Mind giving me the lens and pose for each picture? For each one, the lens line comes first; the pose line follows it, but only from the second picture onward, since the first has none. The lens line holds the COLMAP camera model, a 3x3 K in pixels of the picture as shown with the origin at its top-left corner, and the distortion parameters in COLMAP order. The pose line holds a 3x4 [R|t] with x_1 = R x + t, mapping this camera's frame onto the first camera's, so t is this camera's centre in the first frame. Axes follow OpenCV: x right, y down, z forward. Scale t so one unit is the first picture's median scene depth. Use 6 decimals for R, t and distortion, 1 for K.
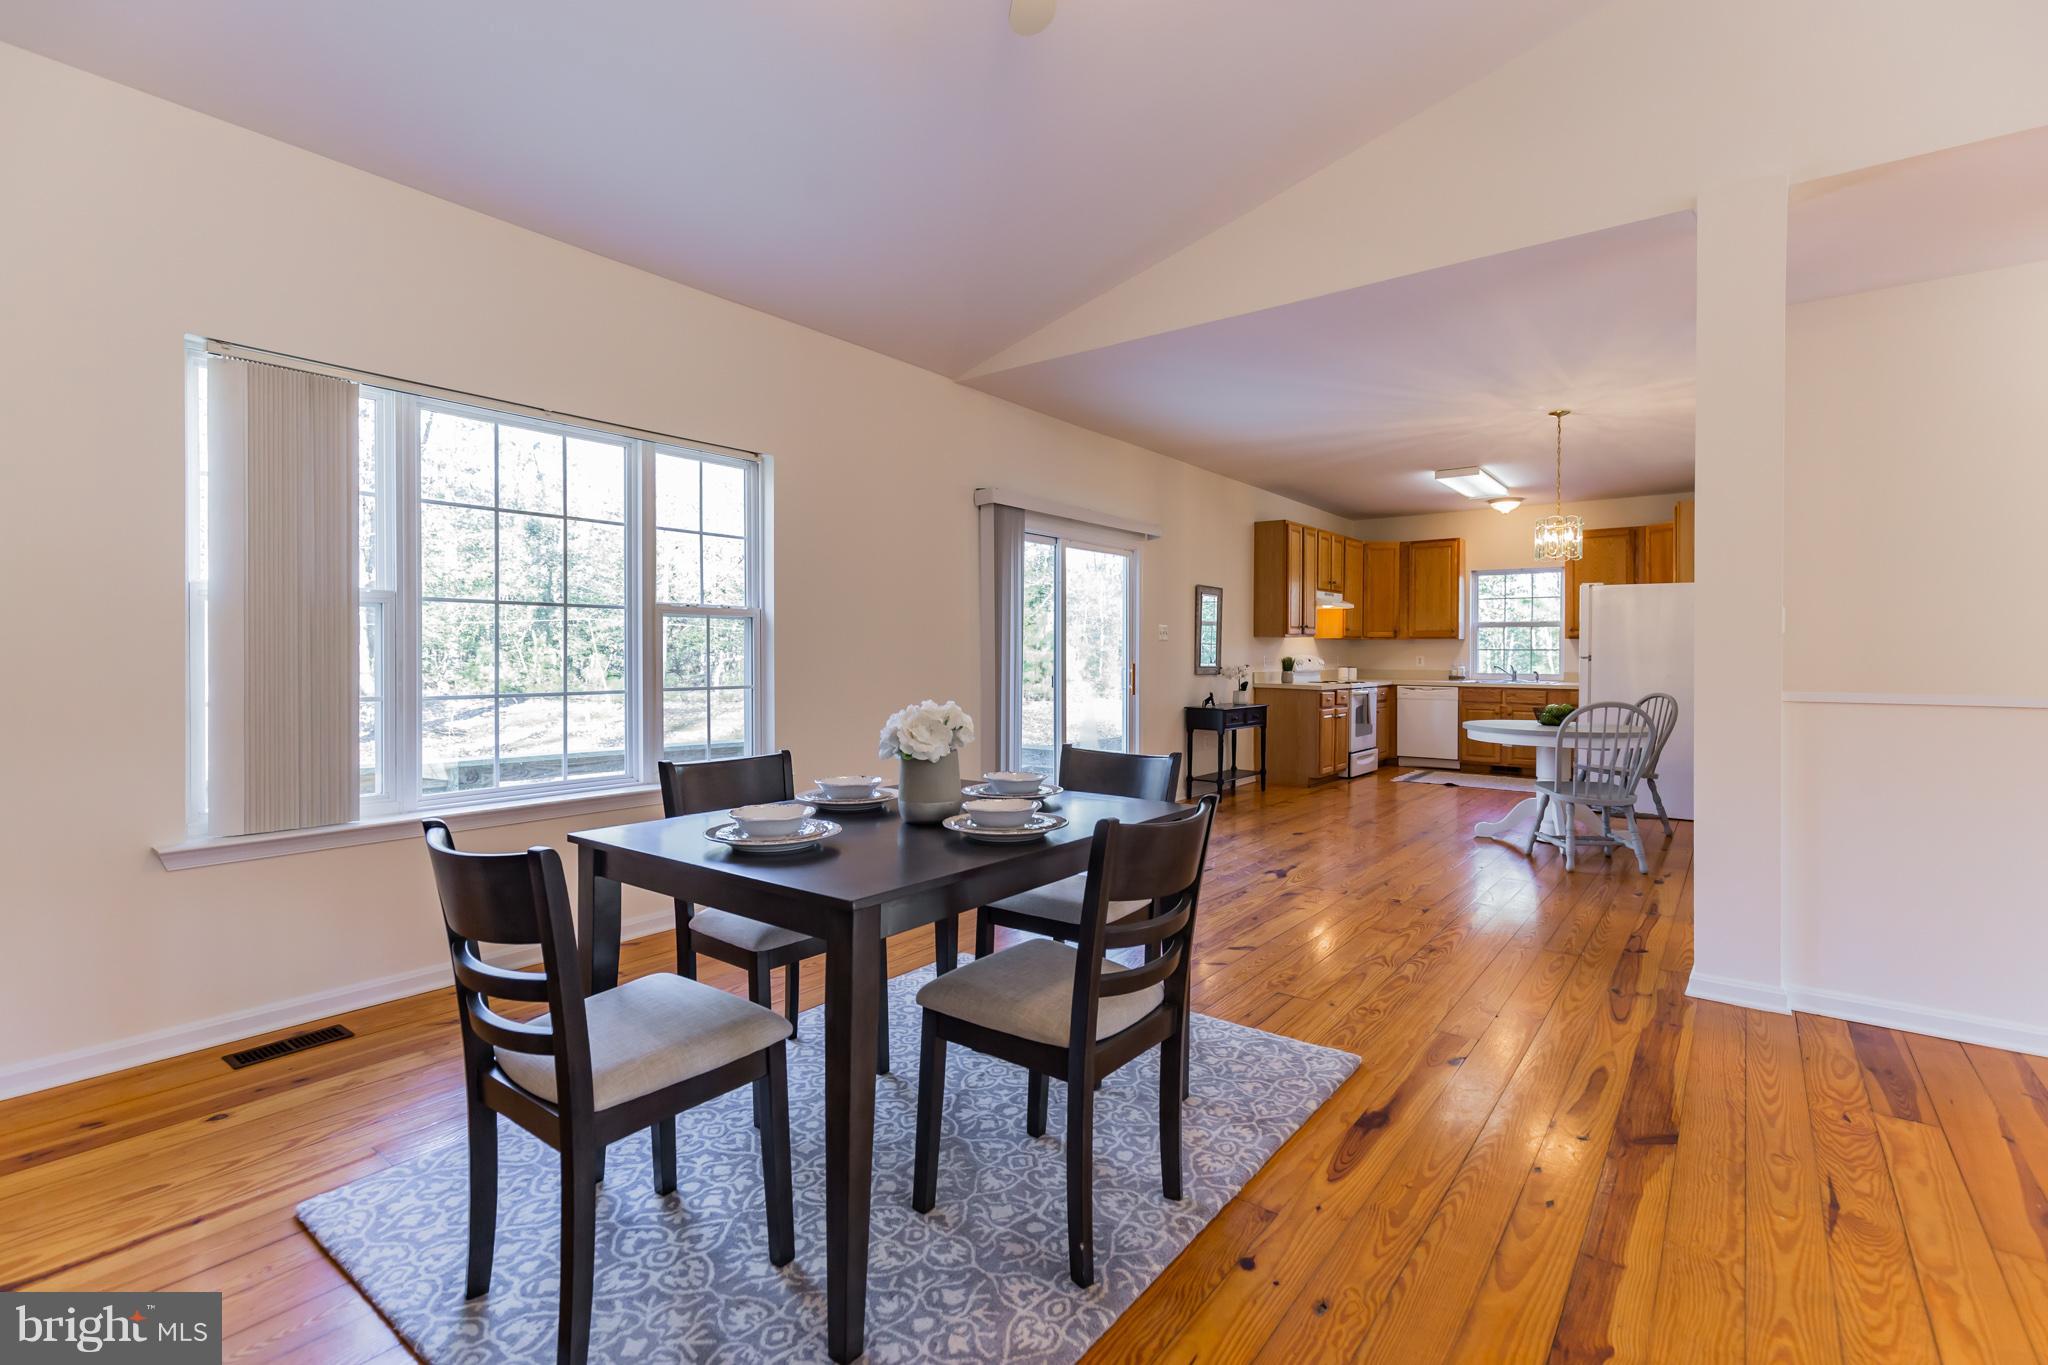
lens RADIAL K [[925.7, 0, 1027.0], [0, 925.7, 658.9], [0, 0, 1]] dist [-0.012311, -0.000063]
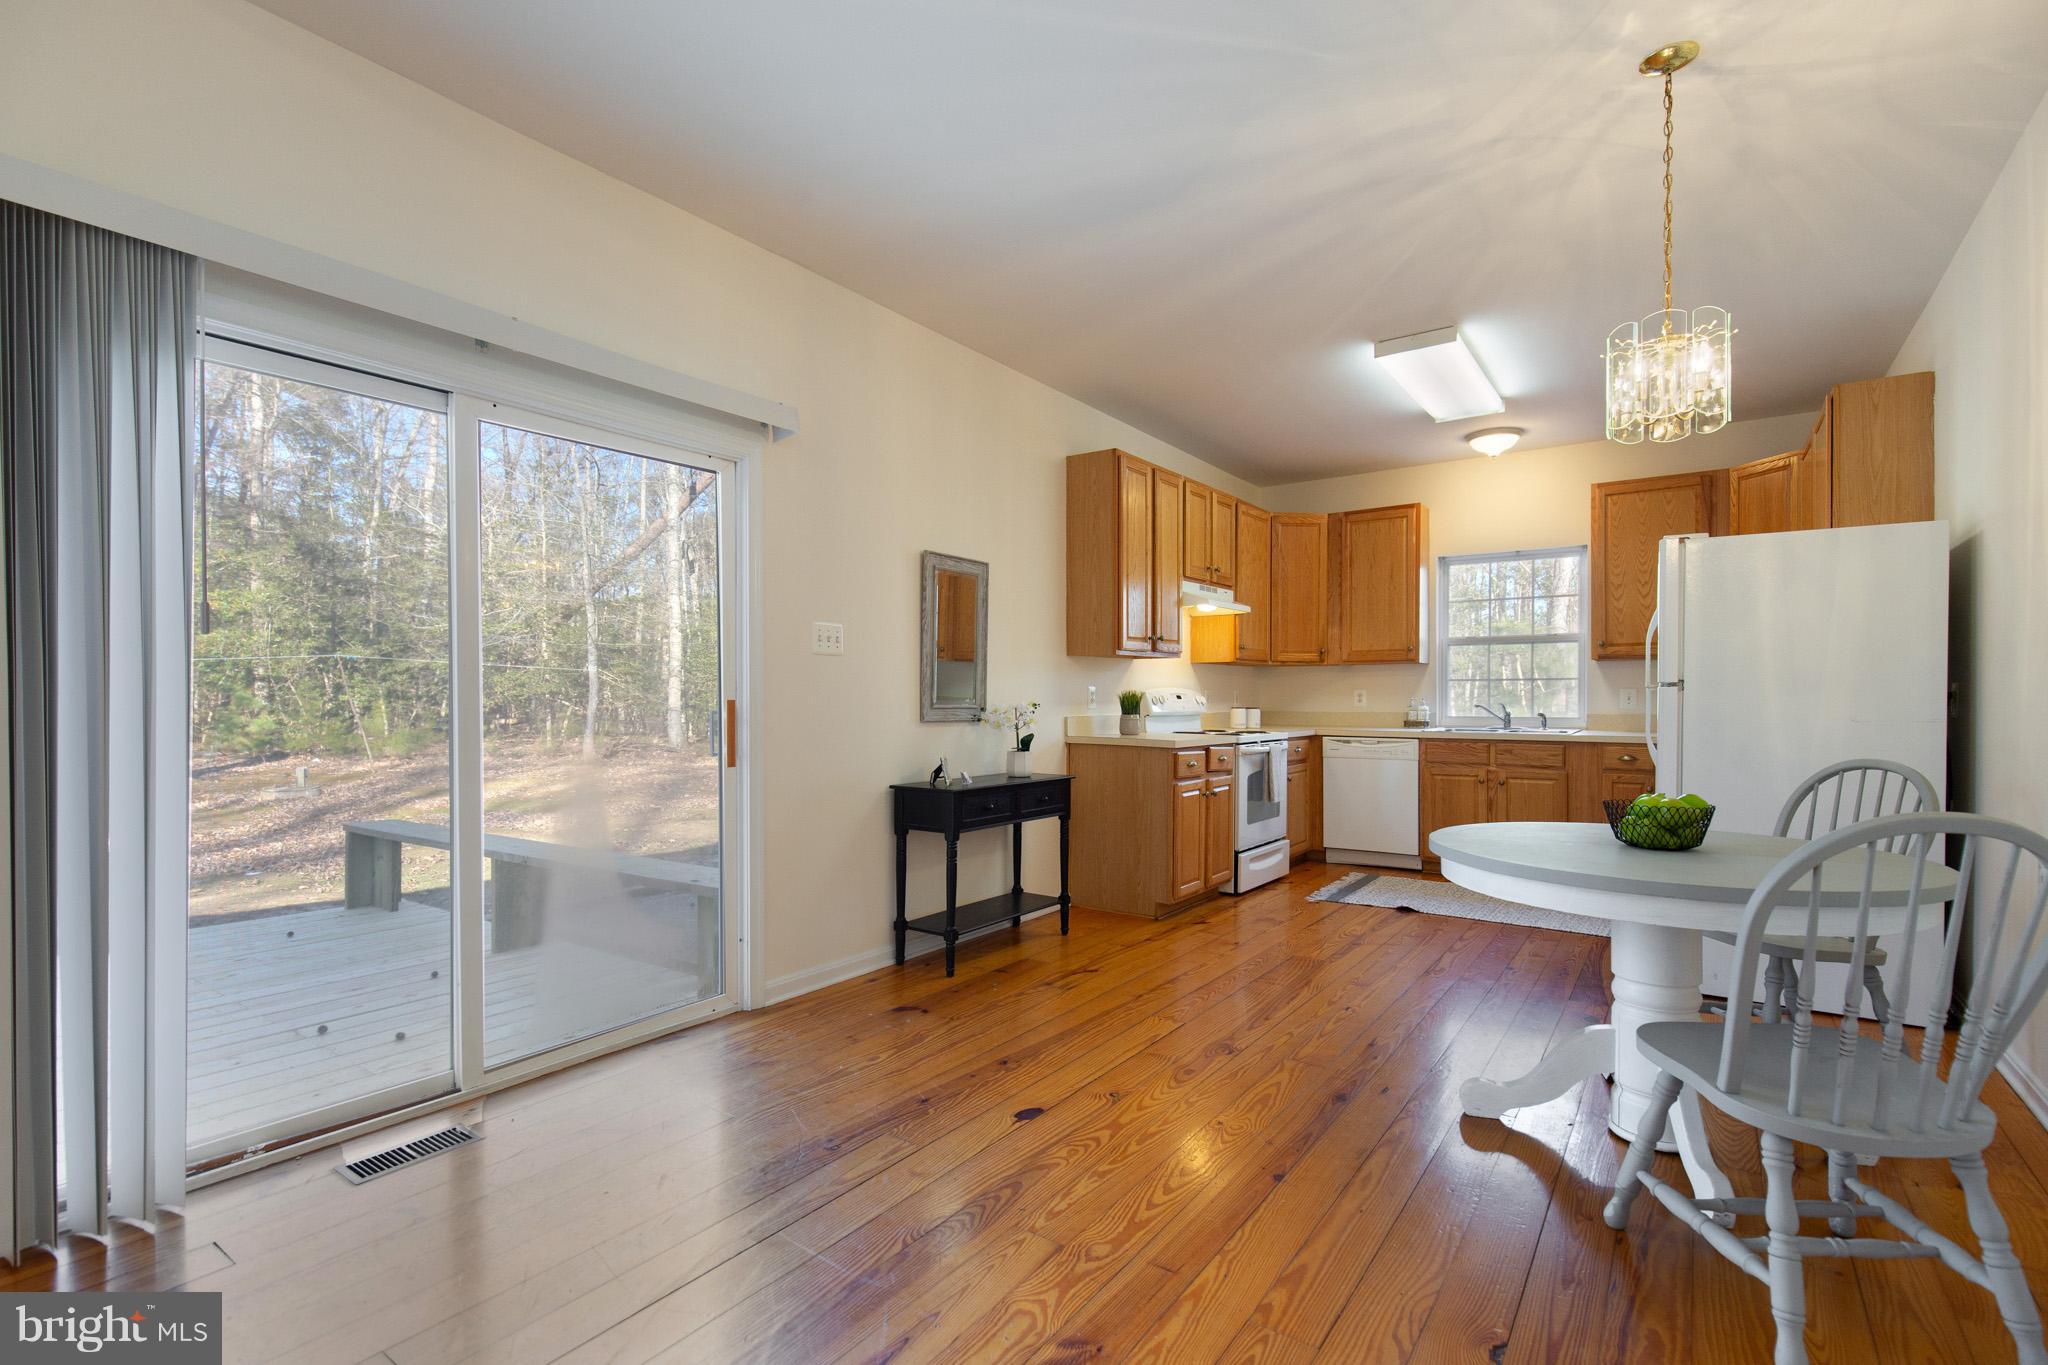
lens RADIAL K [[951.2, 0, 1014.6], [0, 951.2, 692.4], [0, 0, 1]] dist [0.014097, -0.000221]
pose [[0.999473, -0.003030, 0.032317, 0.181521], [0.003273, 0.999967, -0.007496, 0.003055], [-0.032293, 0.007598, 0.999450, 0.381186]]
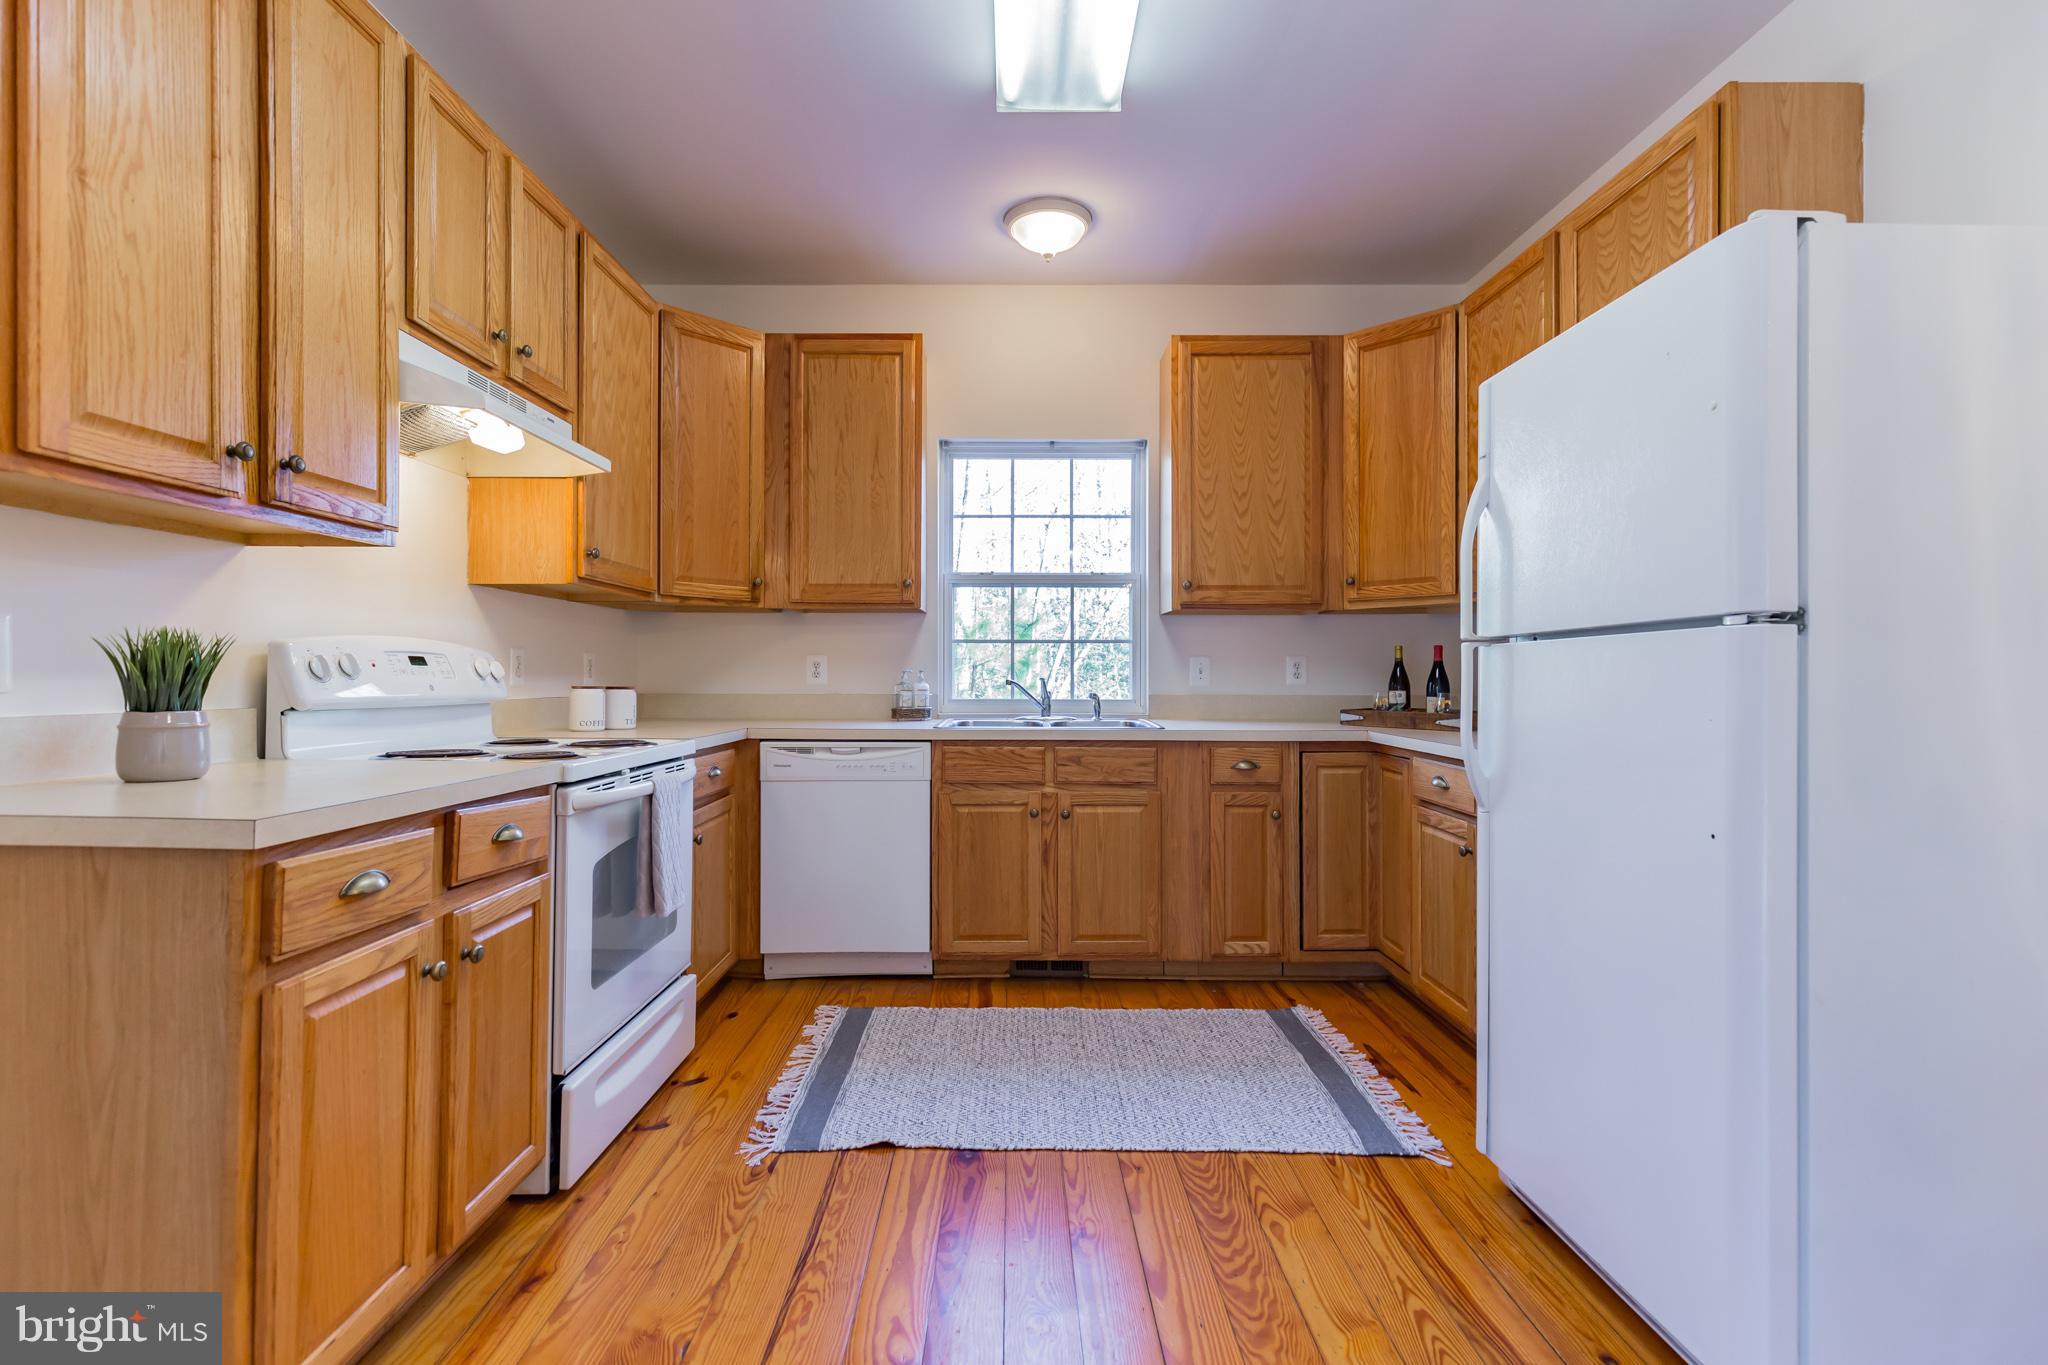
lens RADIAL K [[932.2, 0, 996.9], [0, 932.2, 673.1], [0, 0, 1]] dist [0.009598, -0.000355]
pose [[0.801896, 0.001395, 0.597462, 0.290695], [0.001296, 0.999991, -0.004074, 0.006401], [-0.597462, 0.004041, 0.801887, 0.736380]]
